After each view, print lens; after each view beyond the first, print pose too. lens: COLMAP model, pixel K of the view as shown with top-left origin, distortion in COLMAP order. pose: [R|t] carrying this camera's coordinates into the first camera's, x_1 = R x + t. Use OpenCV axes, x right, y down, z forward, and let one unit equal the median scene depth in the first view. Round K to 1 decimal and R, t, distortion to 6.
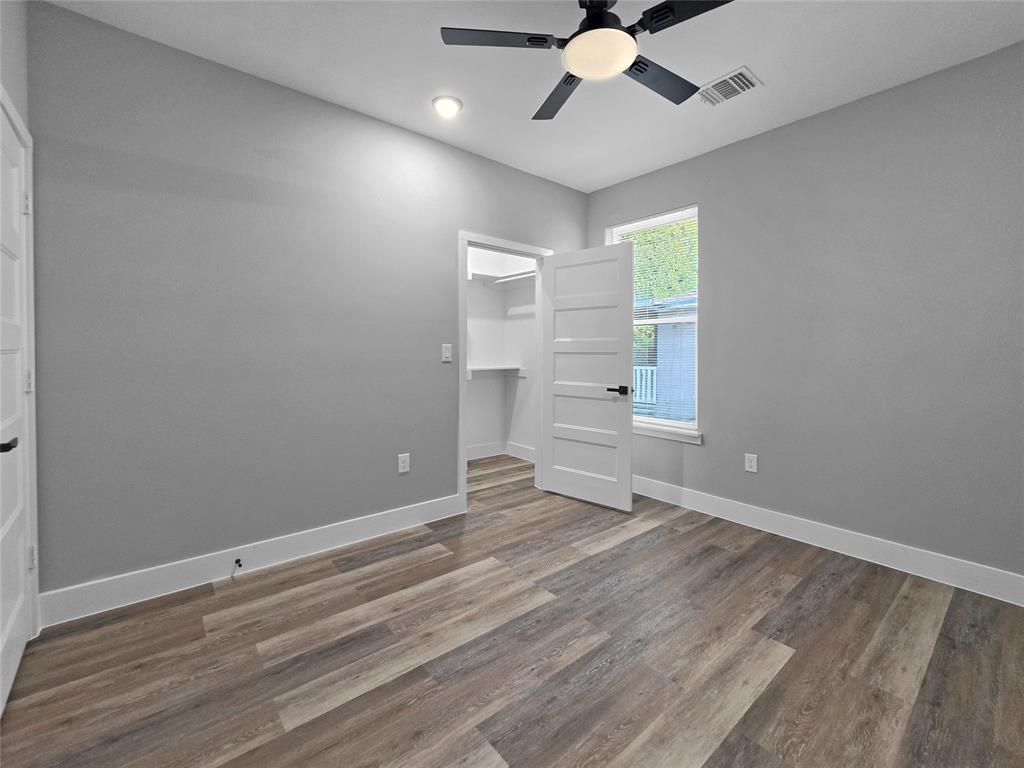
lens RADIAL K [[421.7, 0, 514.5], [0, 421.7, 383.1], [0, 0, 1]] dist [0.001022, 0.000071]
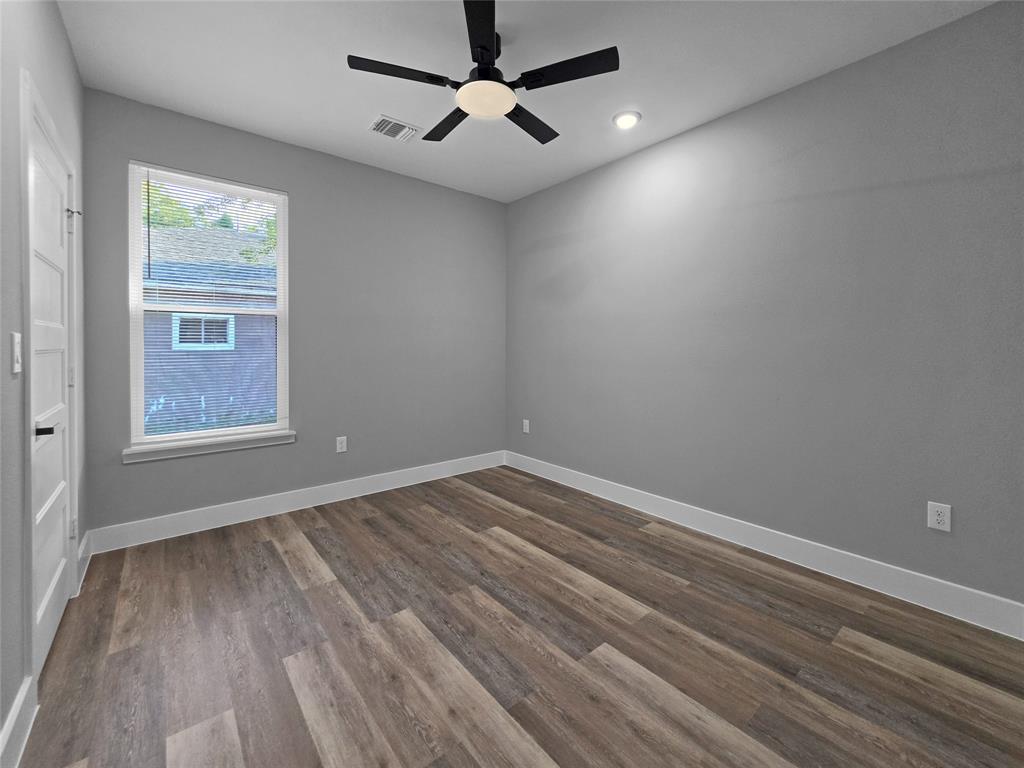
lens RADIAL K [[421.7, 0, 512.8], [0, 421.7, 381.8], [0, 0, 1]] dist [0.001022, 0.000071]
pose [[0.033069, -0.086311, 0.995719, -0.779713], [0.073500, 0.993776, 0.083702, -0.058401], [-0.996747, 0.070418, 0.039207, 0.685657]]
